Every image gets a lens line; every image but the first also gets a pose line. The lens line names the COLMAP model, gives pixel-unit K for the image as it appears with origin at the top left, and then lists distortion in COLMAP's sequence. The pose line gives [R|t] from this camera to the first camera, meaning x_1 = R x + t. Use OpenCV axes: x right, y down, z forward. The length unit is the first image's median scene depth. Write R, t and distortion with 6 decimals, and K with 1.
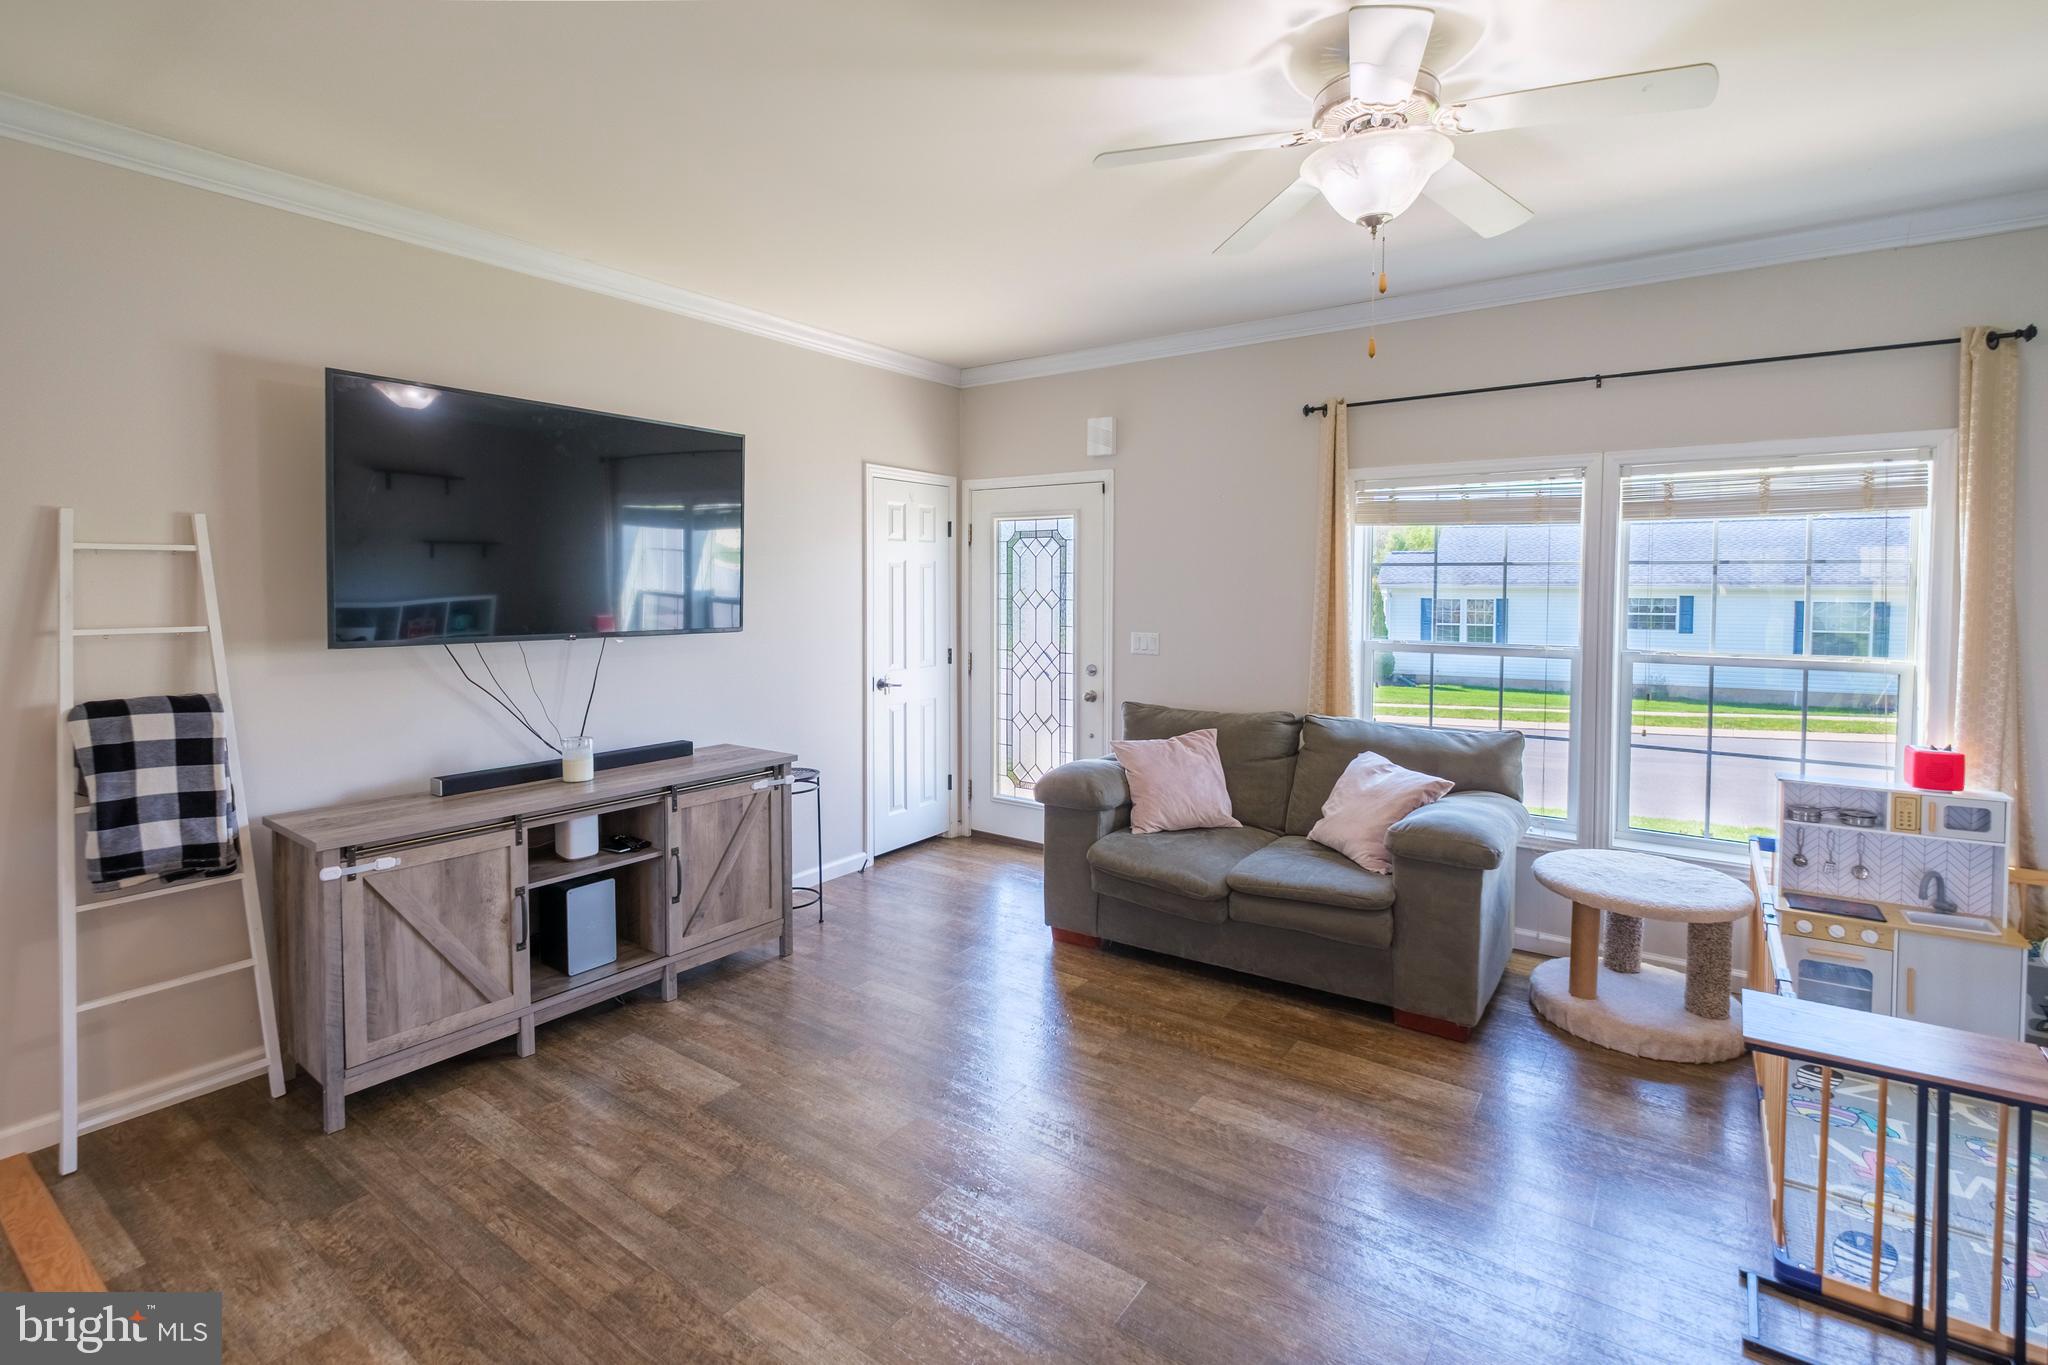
lens RADIAL K [[927.7, 0, 1058.9], [0, 927.7, 617.5], [0, 0, 1]] dist [0.004282, -0.006609]
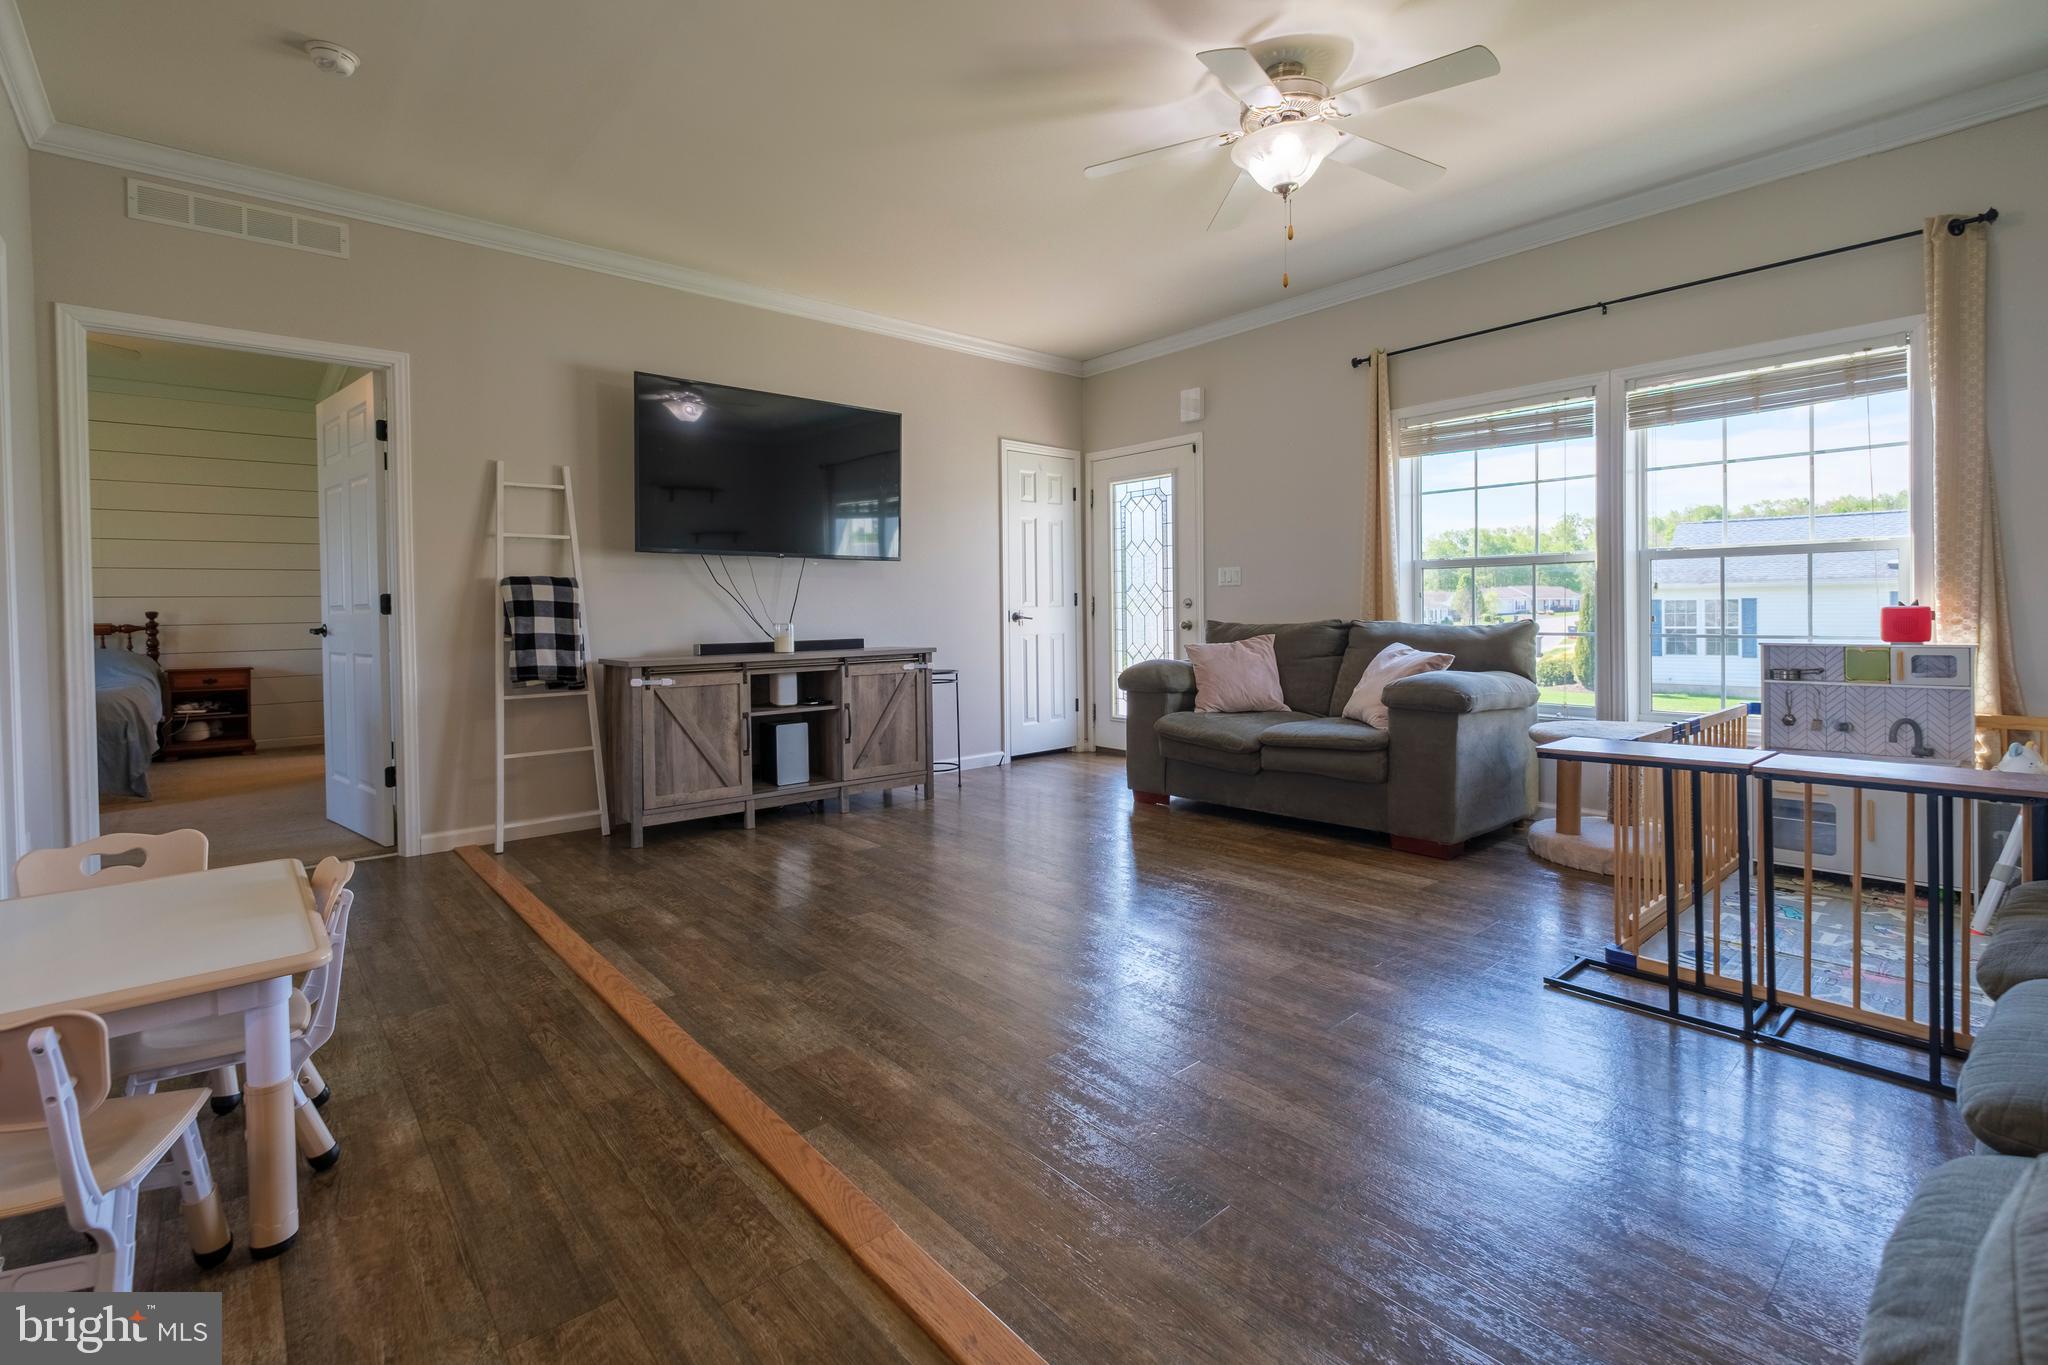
lens RADIAL K [[915.0, 0, 1028.0], [0, 915.0, 627.4], [0, 0, 1]] dist [0.002988, -0.006761]
pose [[0.967276, -0.010907, -0.253491, 0.195886], [0.005991, 0.999779, -0.020160, 0.161016], [0.253655, 0.017982, 0.967128, -0.259507]]
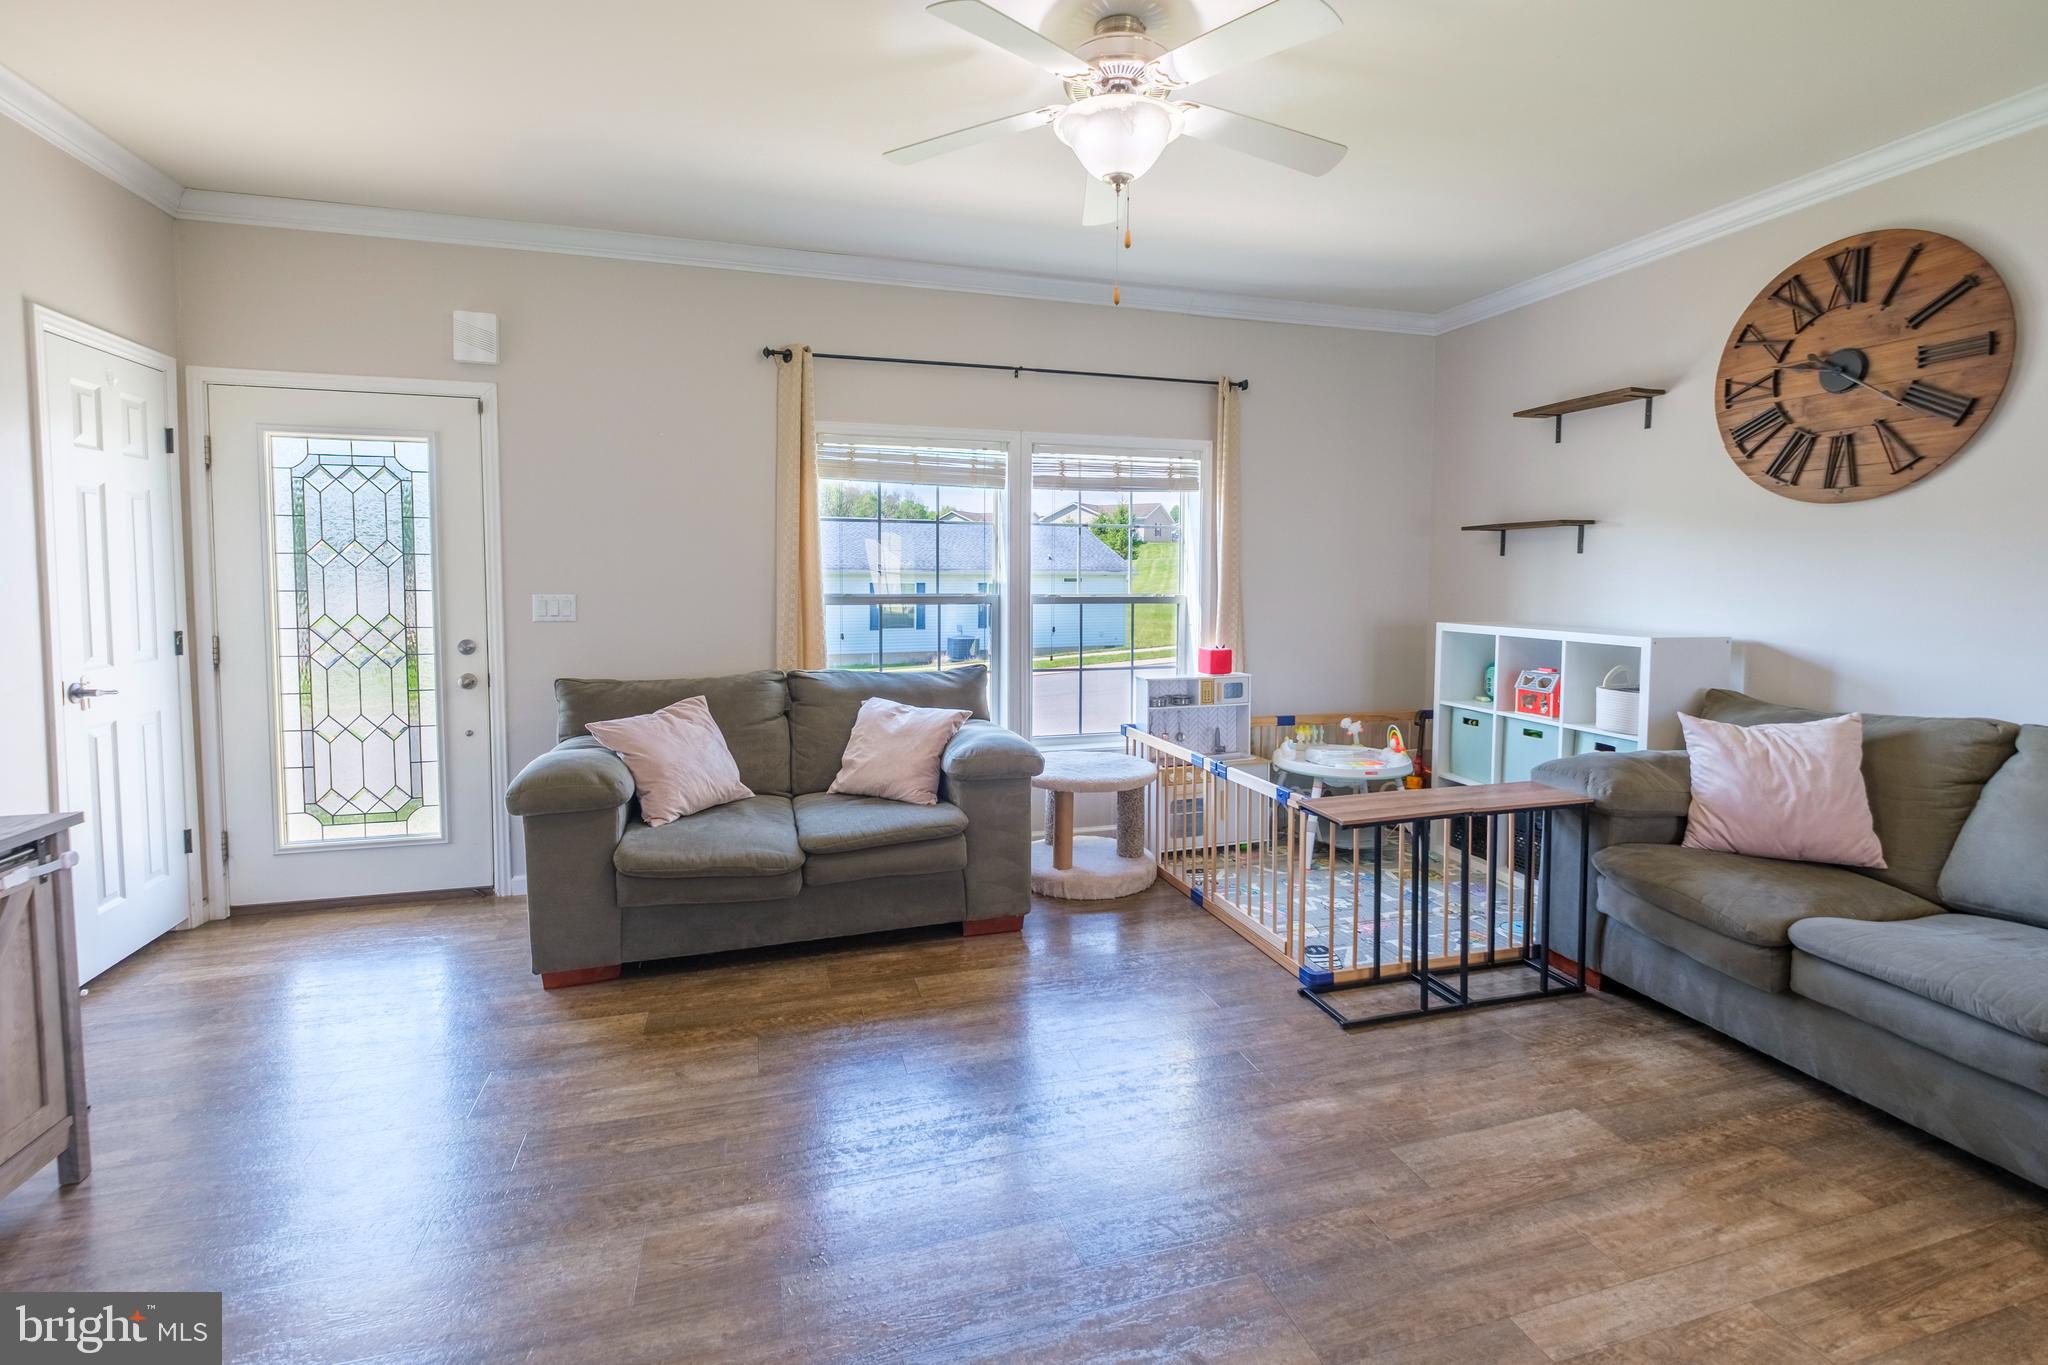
lens RADIAL K [[915.0, 0, 1028.0], [0, 915.0, 627.4], [0, 0, 1]] dist [0.002988, -0.006761]
pose [[0.625073, -0.044442, 0.779300, -0.381920], [0.027601, 0.999012, 0.034833, 0.040377], [-0.780078, -0.000264, 0.625682, 0.256919]]
